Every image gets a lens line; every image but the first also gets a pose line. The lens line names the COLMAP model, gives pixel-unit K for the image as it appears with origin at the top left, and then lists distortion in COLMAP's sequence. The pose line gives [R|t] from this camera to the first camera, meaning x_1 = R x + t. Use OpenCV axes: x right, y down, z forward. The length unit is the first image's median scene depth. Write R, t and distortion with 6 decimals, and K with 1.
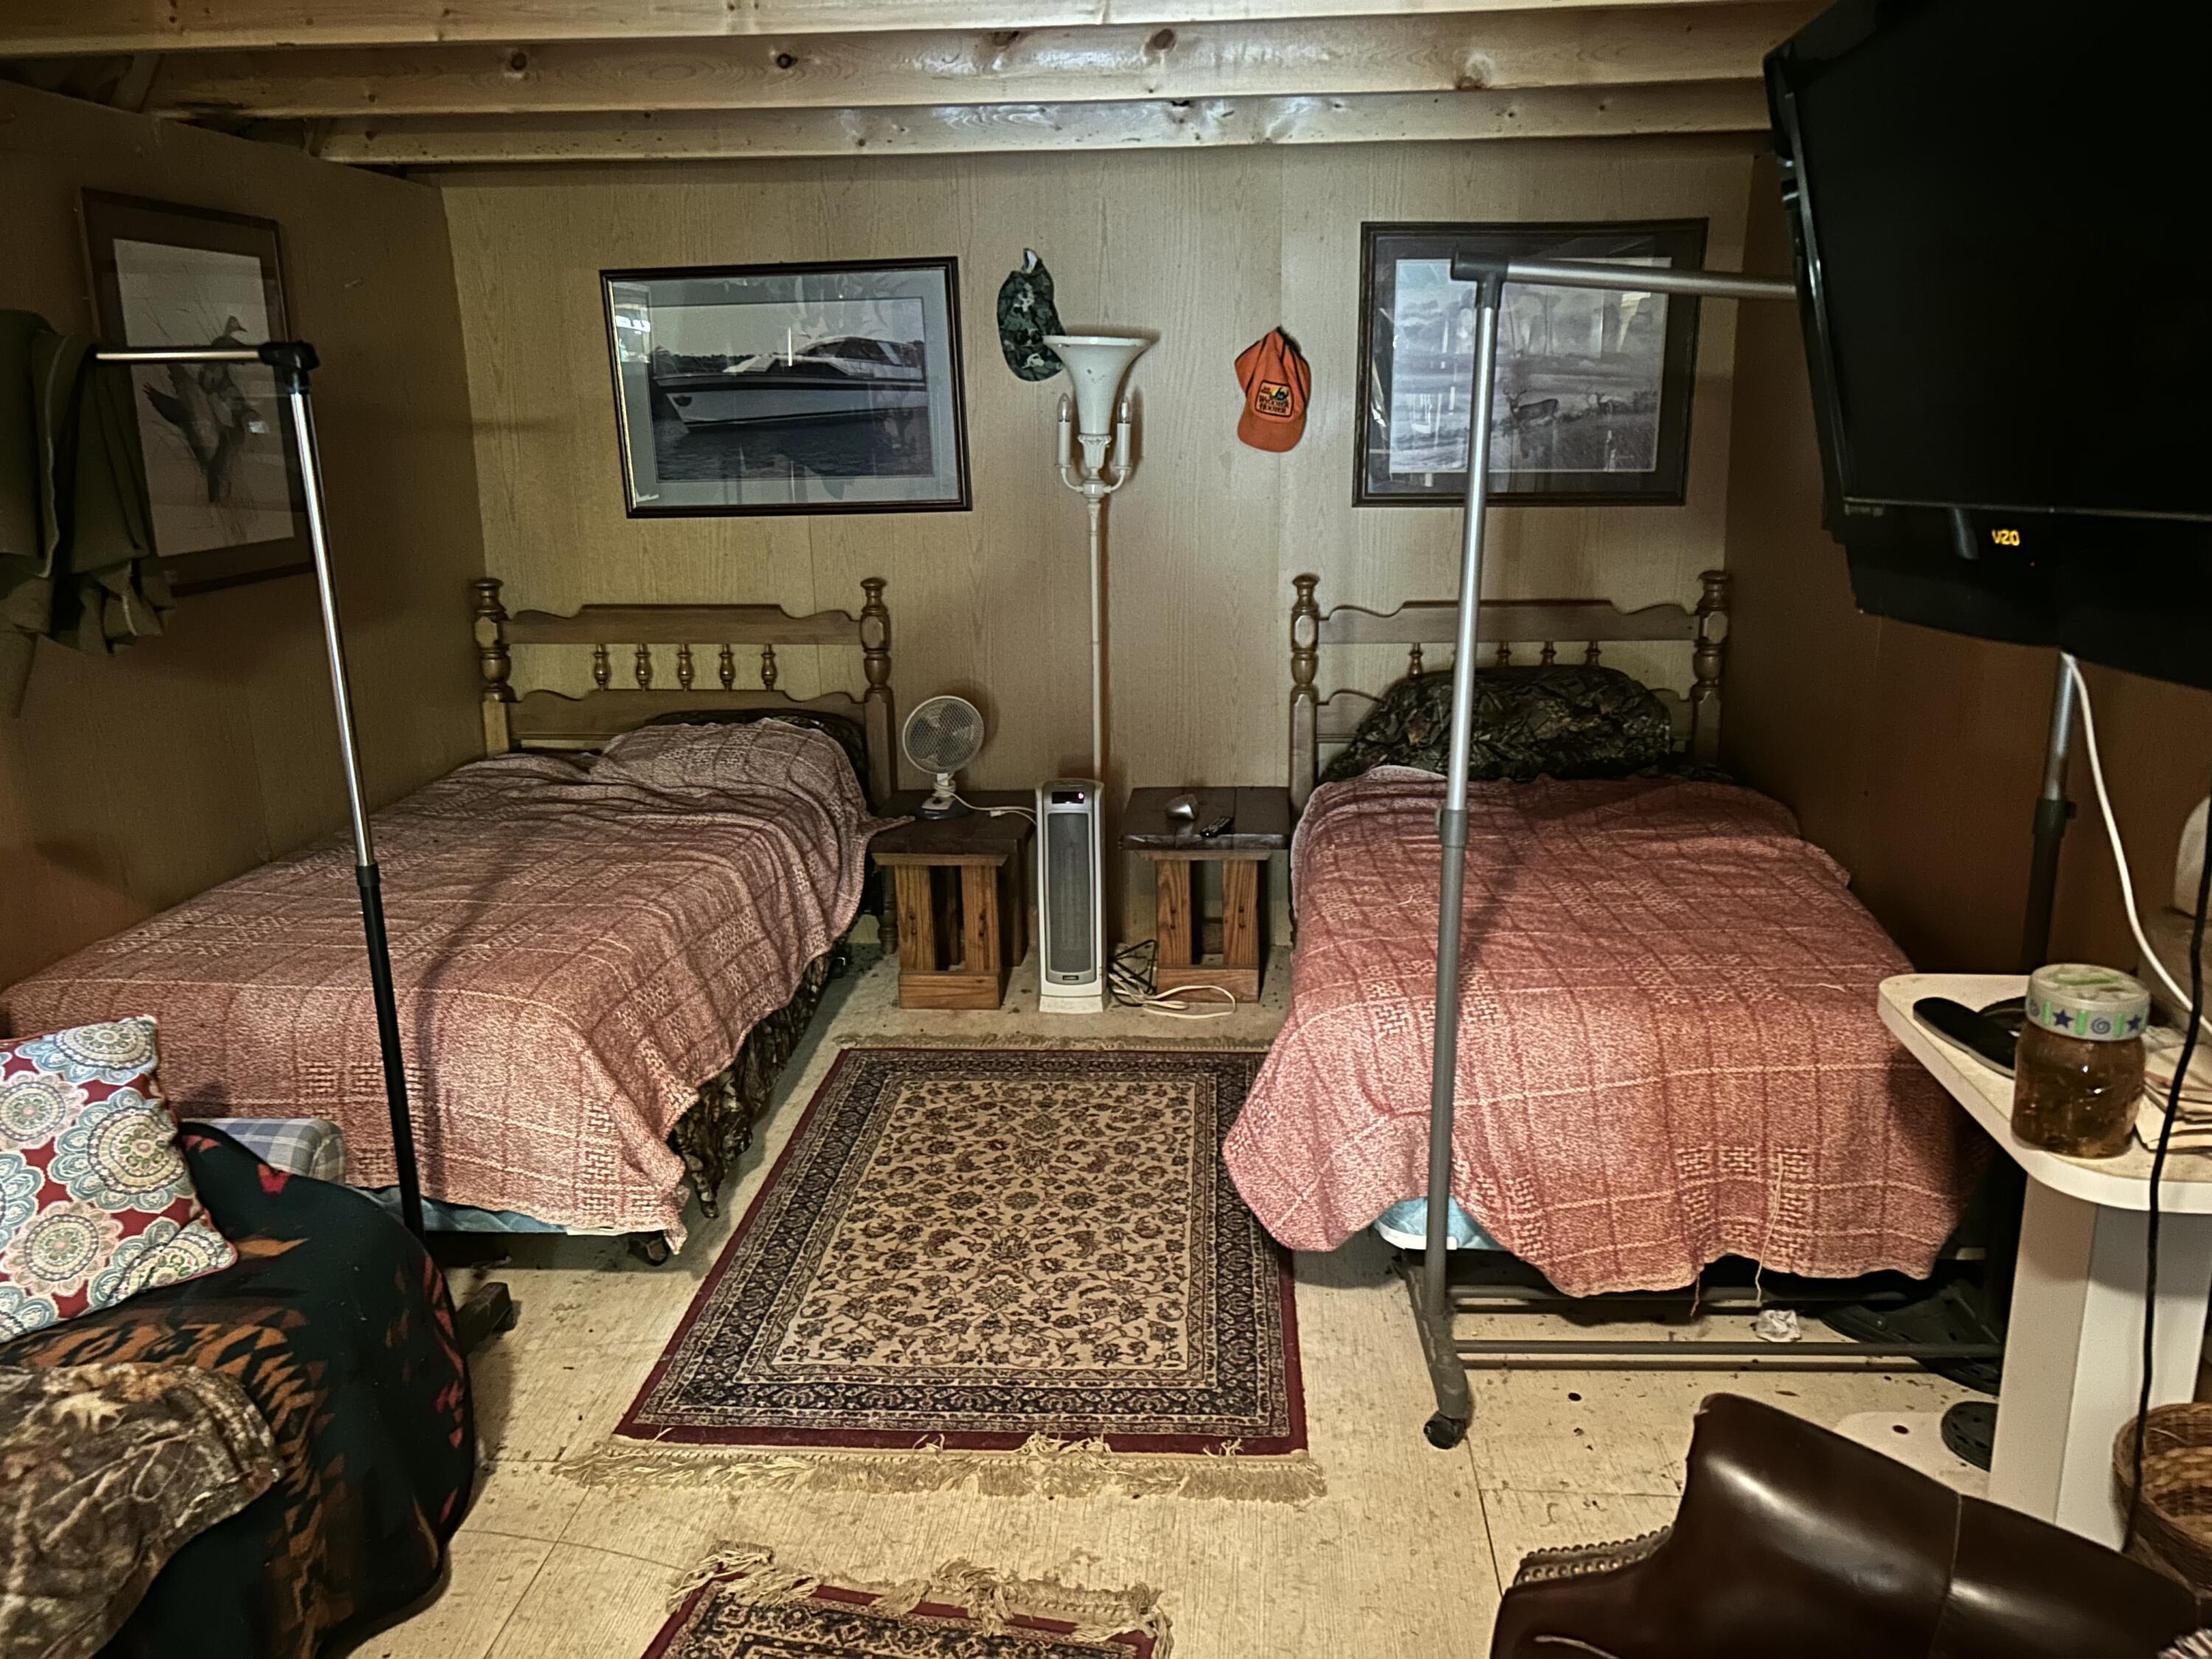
lens RADIAL K [[1637.7, 0, 1114.2], [0, 1637.7, 822.4], [0, 0, 1]] dist [0.014028, -0.001353]
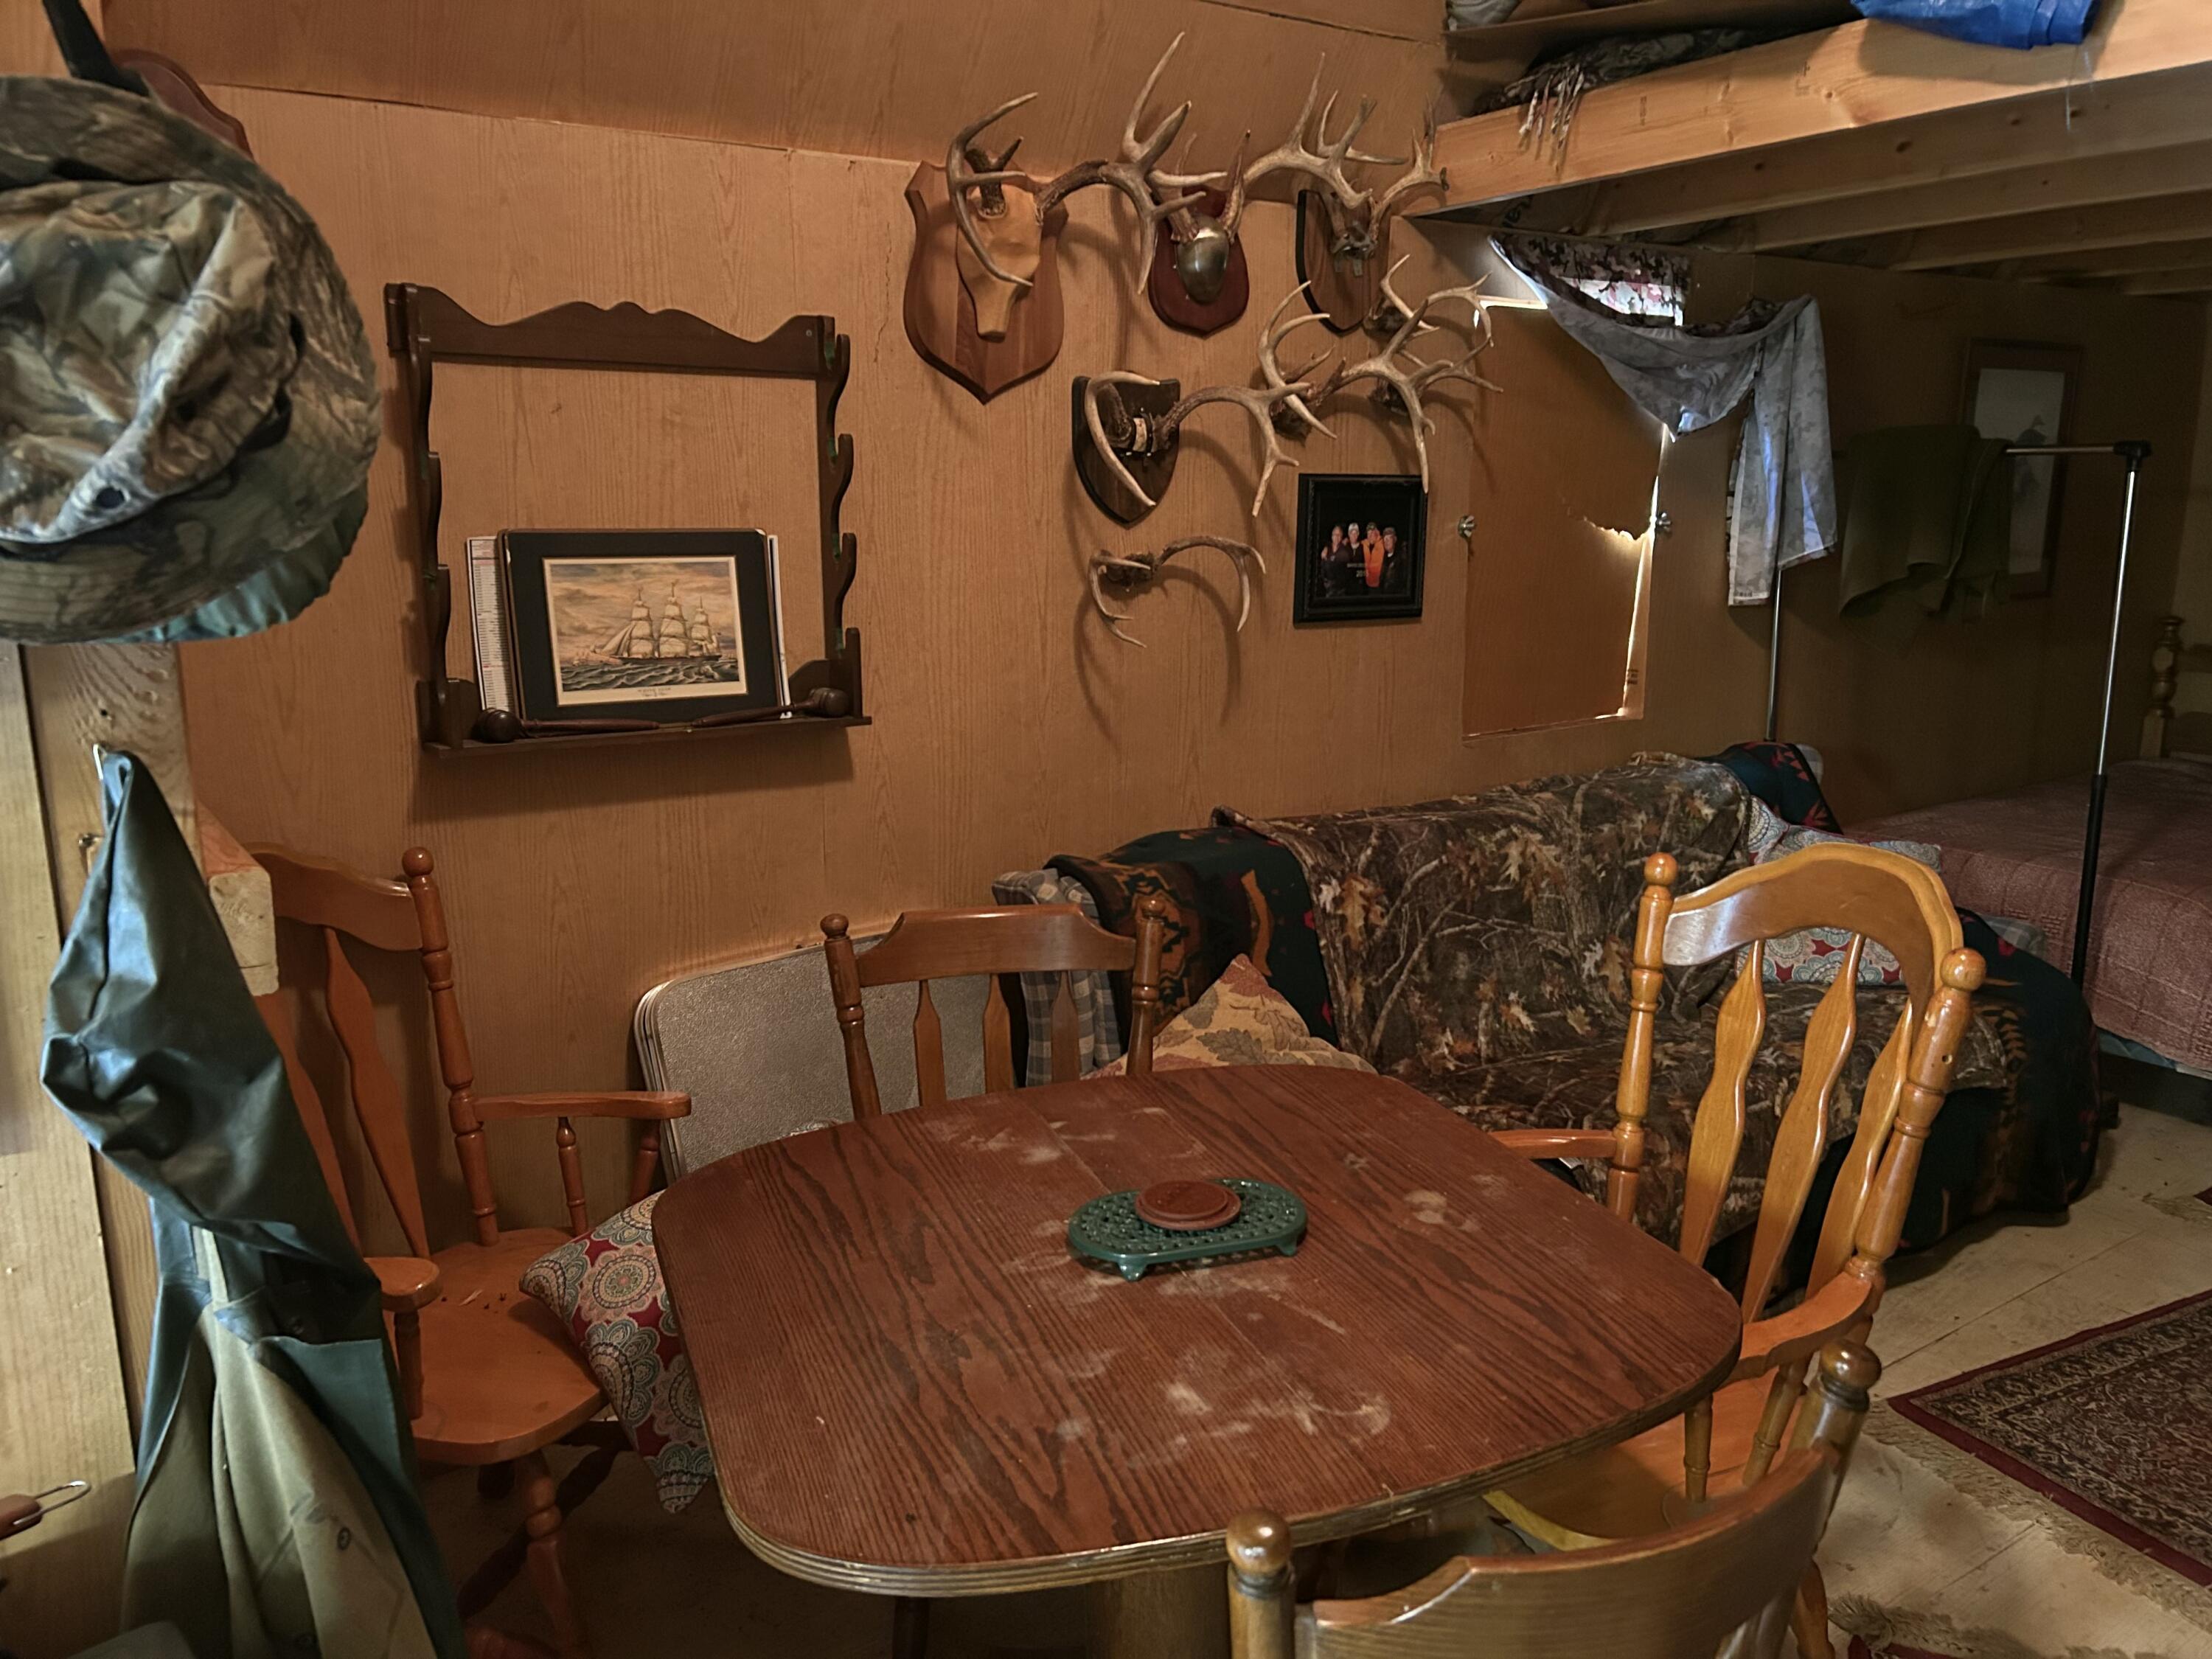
lens RADIAL K [[1637.7, 0, 1117.1], [0, 1637.7, 834.7], [0, 0, 1]] dist [0.014028, -0.001353]
pose [[0.633344, 0.168664, -0.755267, 0.122363], [-0.190515, 0.979906, 0.059069, 0.147534], [0.750053, 0.106479, 0.652750, -0.621920]]
